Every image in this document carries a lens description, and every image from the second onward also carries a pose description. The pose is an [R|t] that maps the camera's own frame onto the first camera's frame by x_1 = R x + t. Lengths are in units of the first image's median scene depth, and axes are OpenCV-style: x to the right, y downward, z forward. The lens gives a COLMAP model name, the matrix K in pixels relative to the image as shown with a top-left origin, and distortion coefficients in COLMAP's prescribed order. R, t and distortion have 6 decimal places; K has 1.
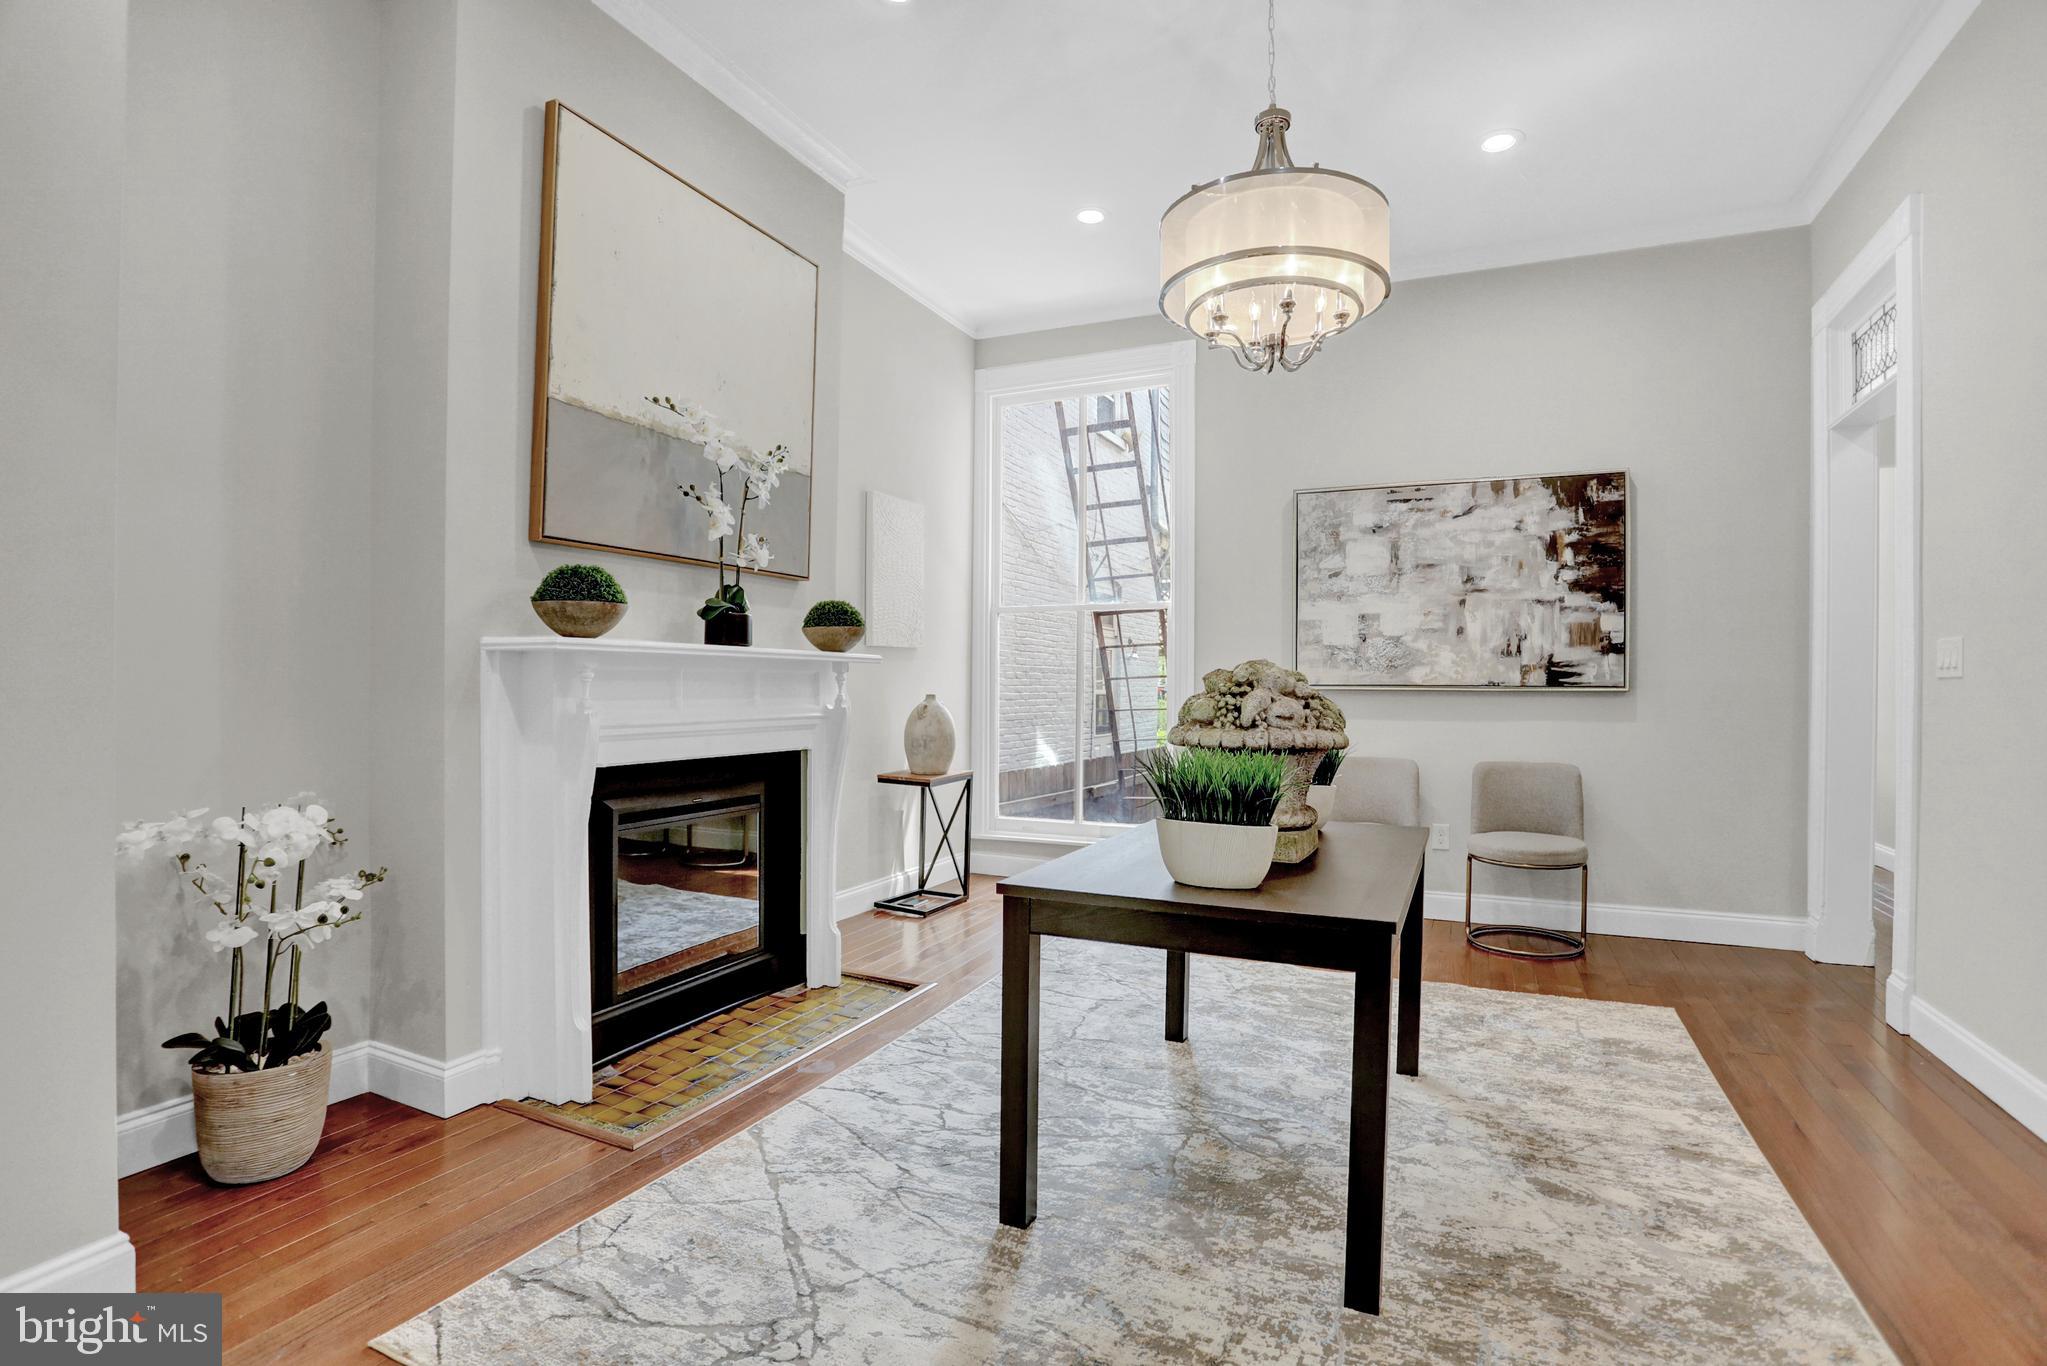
lens RADIAL K [[1000.0, 0, 1012.4], [0, 1000.0, 681.6], [0, 0, 1]] dist [-0.018037, 0.000265]
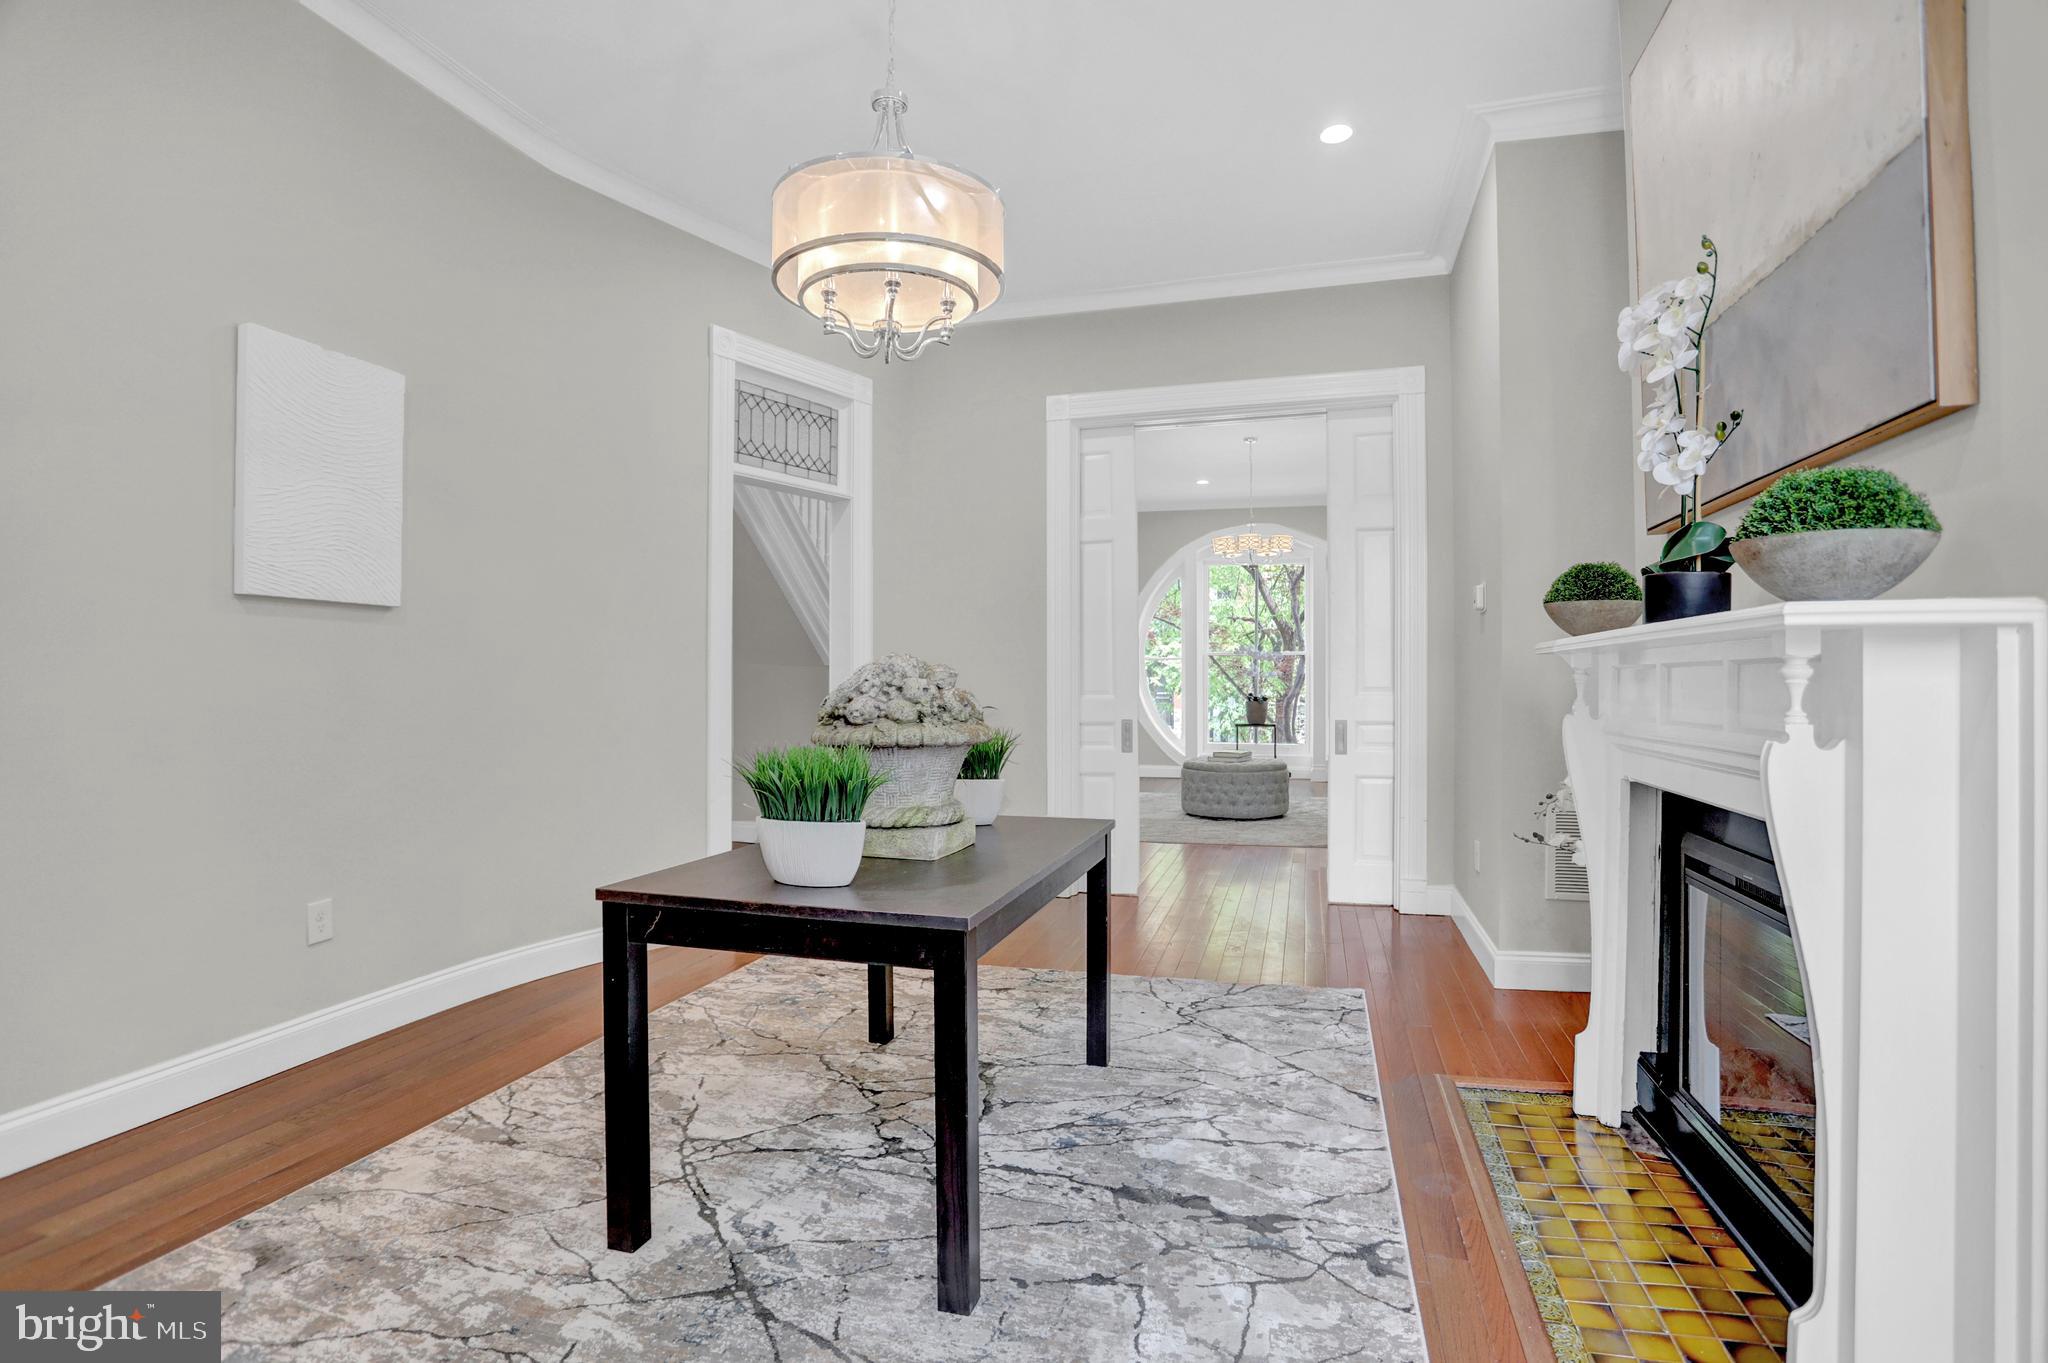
lens RADIAL K [[1000.4, 0, 1012.9], [0, 1000.4, 680.1], [0, 0, 1]] dist [-0.018037, 0.000265]
pose [[-0.990393, -0.008268, -0.138033, 0.259223], [-0.007389, 0.999949, -0.006875, 0.009991], [0.138082, -0.005789, -0.990404, 1.901826]]
